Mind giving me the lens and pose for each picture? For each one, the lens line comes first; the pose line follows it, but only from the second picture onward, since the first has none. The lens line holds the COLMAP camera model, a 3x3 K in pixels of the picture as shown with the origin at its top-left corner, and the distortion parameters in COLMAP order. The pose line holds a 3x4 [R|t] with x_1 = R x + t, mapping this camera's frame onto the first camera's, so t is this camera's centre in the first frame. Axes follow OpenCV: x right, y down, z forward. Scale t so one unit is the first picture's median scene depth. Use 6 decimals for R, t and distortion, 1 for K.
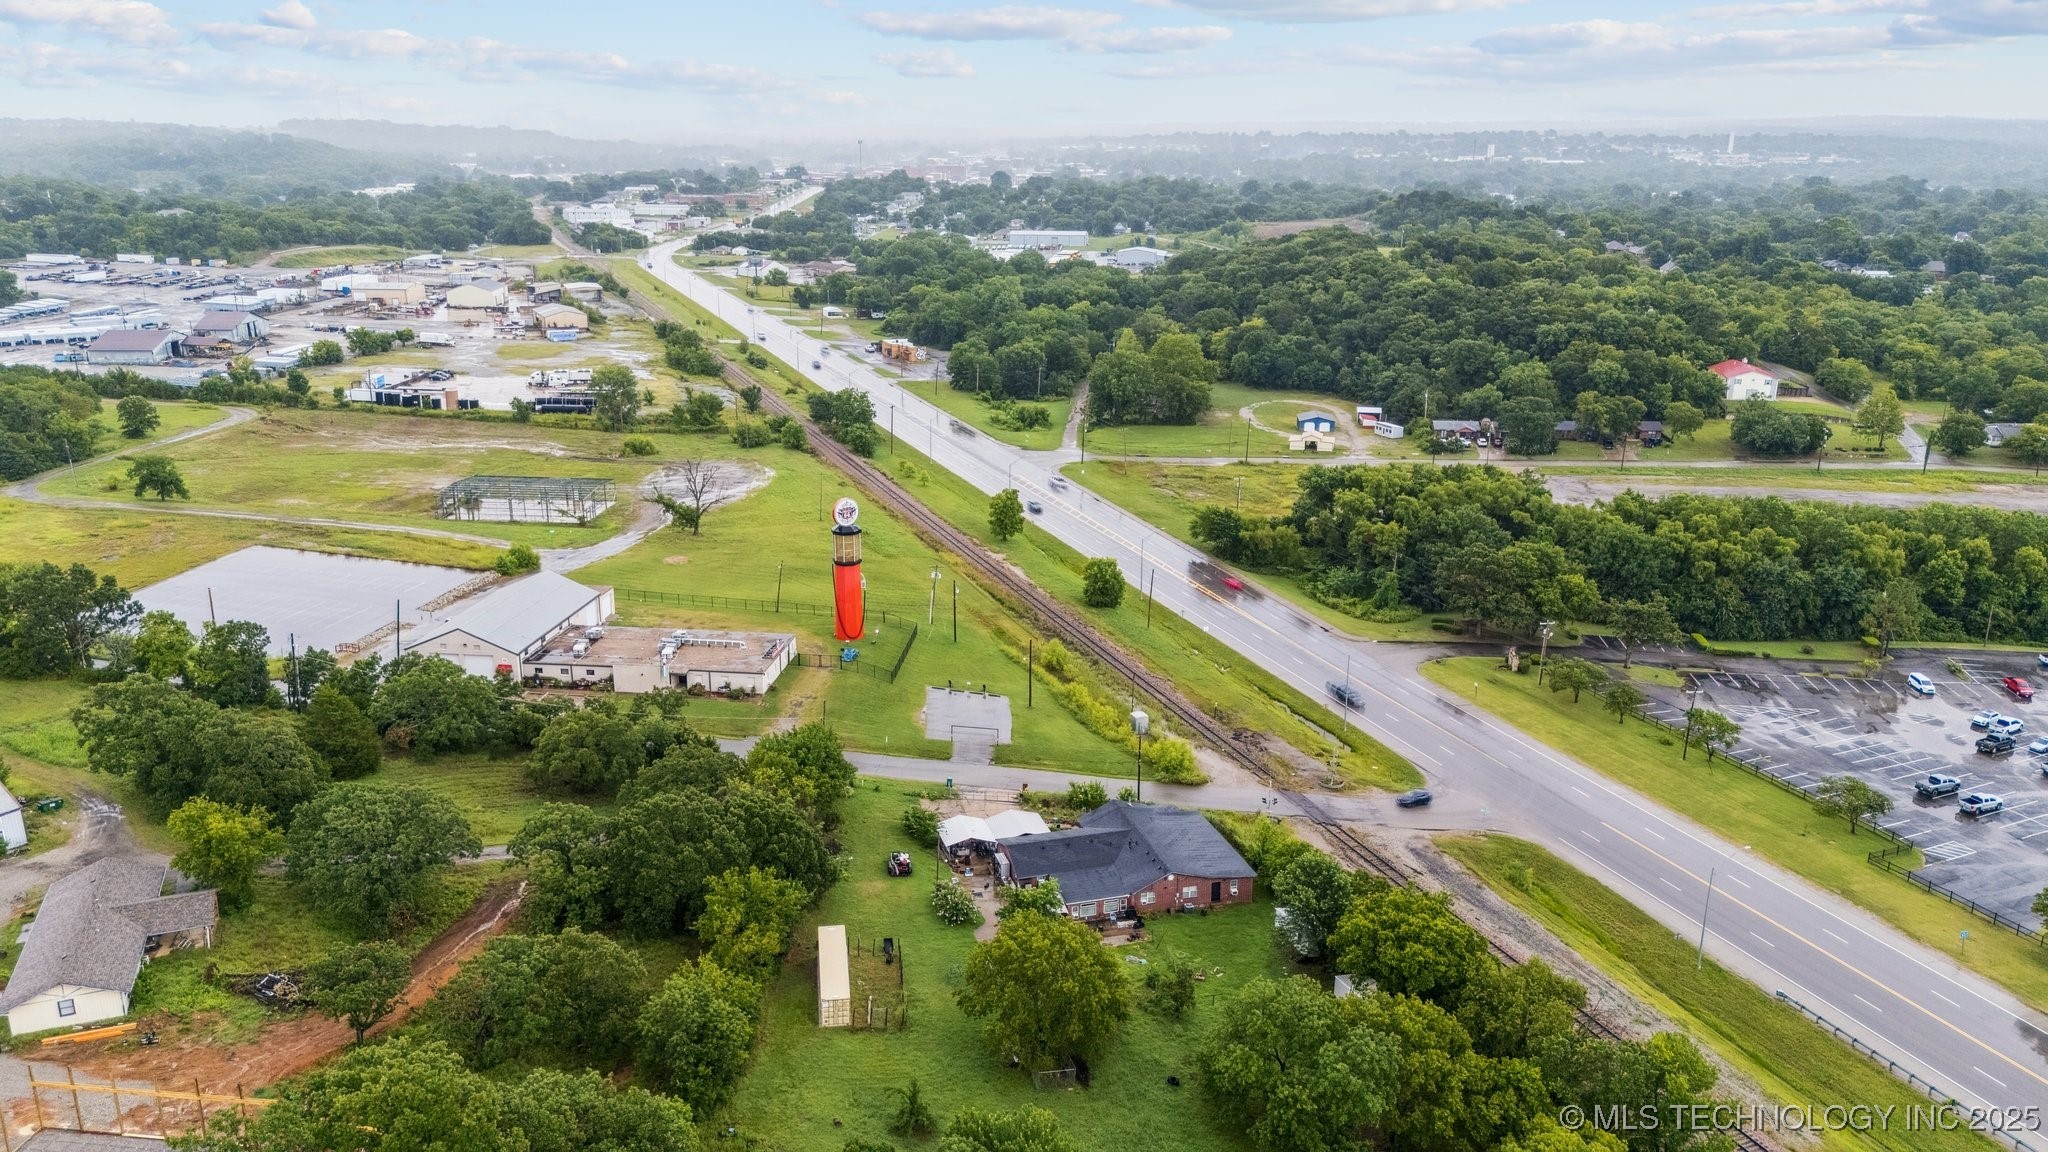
lens RADIAL K [[1484.7, 0, 1019.6], [0, 1484.7, 567.8], [0, 0, 1]] dist [0.099373, -0.120391]
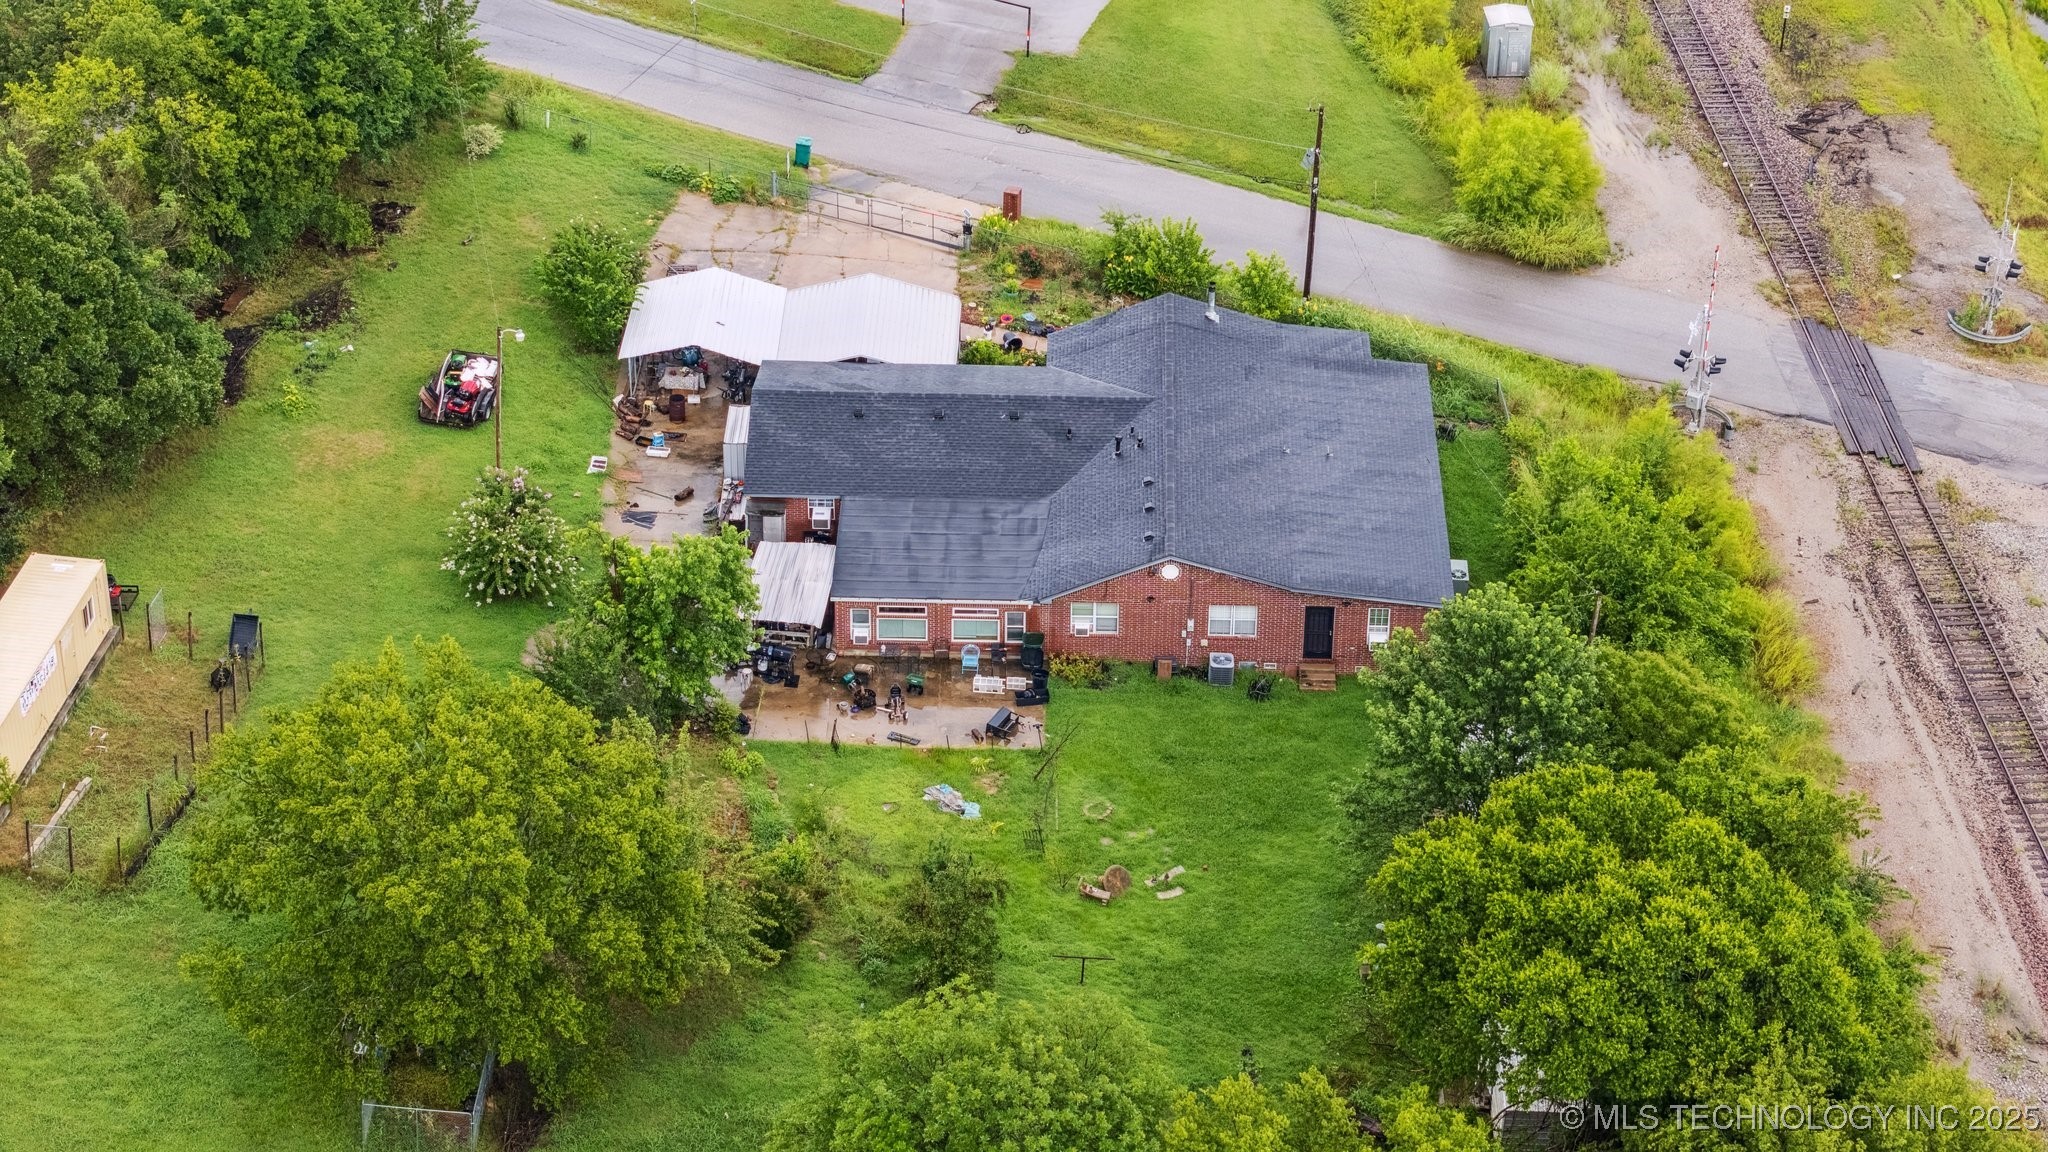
lens RADIAL K [[4059.2, 0, 1024.0], [0, 4059.2, 576.0], [0, 0, 1]] dist [-0.019513, 0.105131]
pose [[0.953676, 0.171071, -0.247461, 0.151116], [-0.091045, 0.948128, 0.304571, -0.029929], [0.286728, -0.267932, 0.919782, 0.093263]]
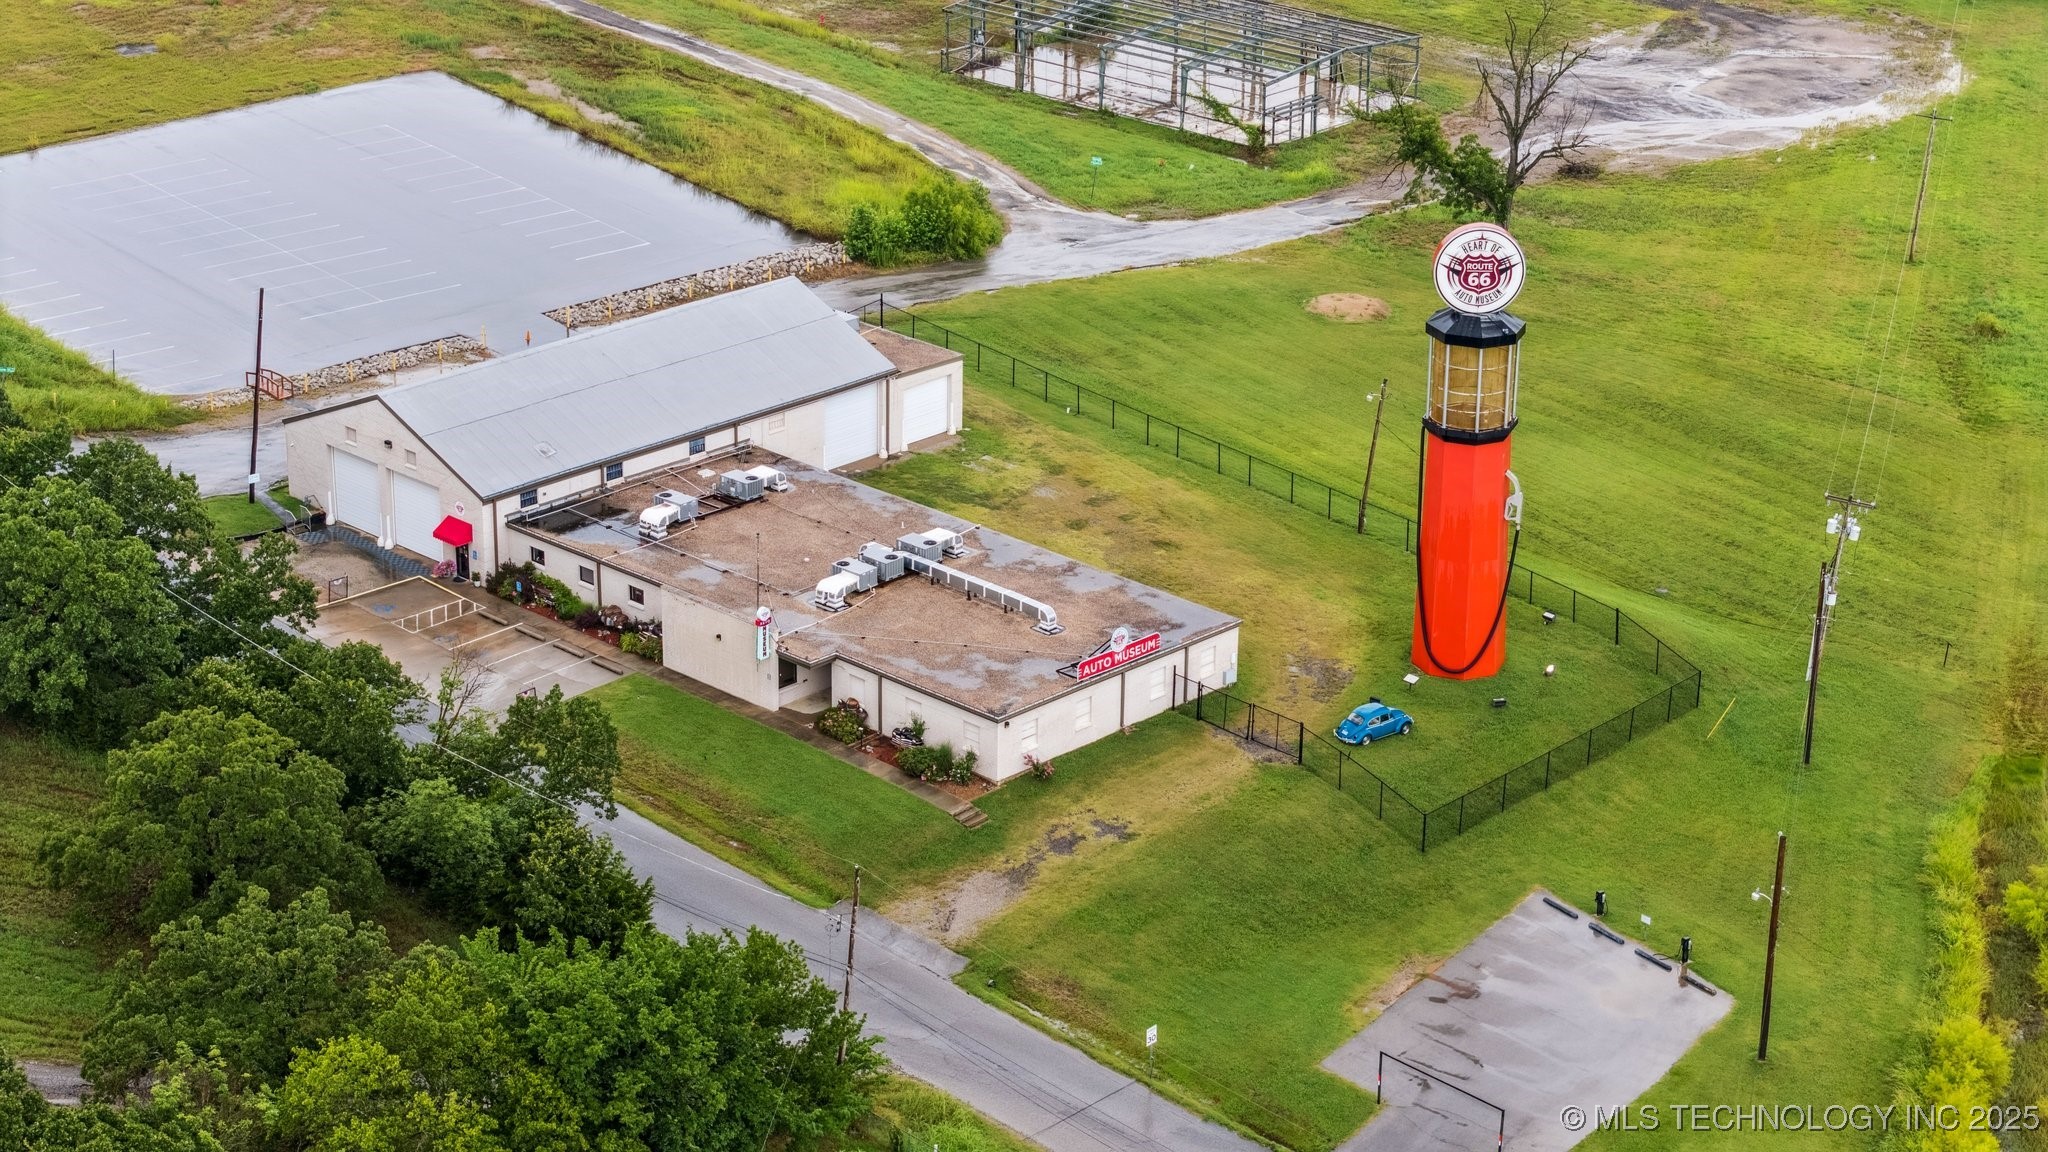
lens RADIAL K [[4059.2, 0, 1024.0], [0, 4059.2, 576.0], [0, 0, 1]] dist [-0.019513, 0.105131]
pose [[0.806918, 0.224668, -0.546267, 0.212696], [-0.174779, 0.974240, 0.142509, -0.059892], [0.564213, -0.019517, 0.825399, 0.193817]]
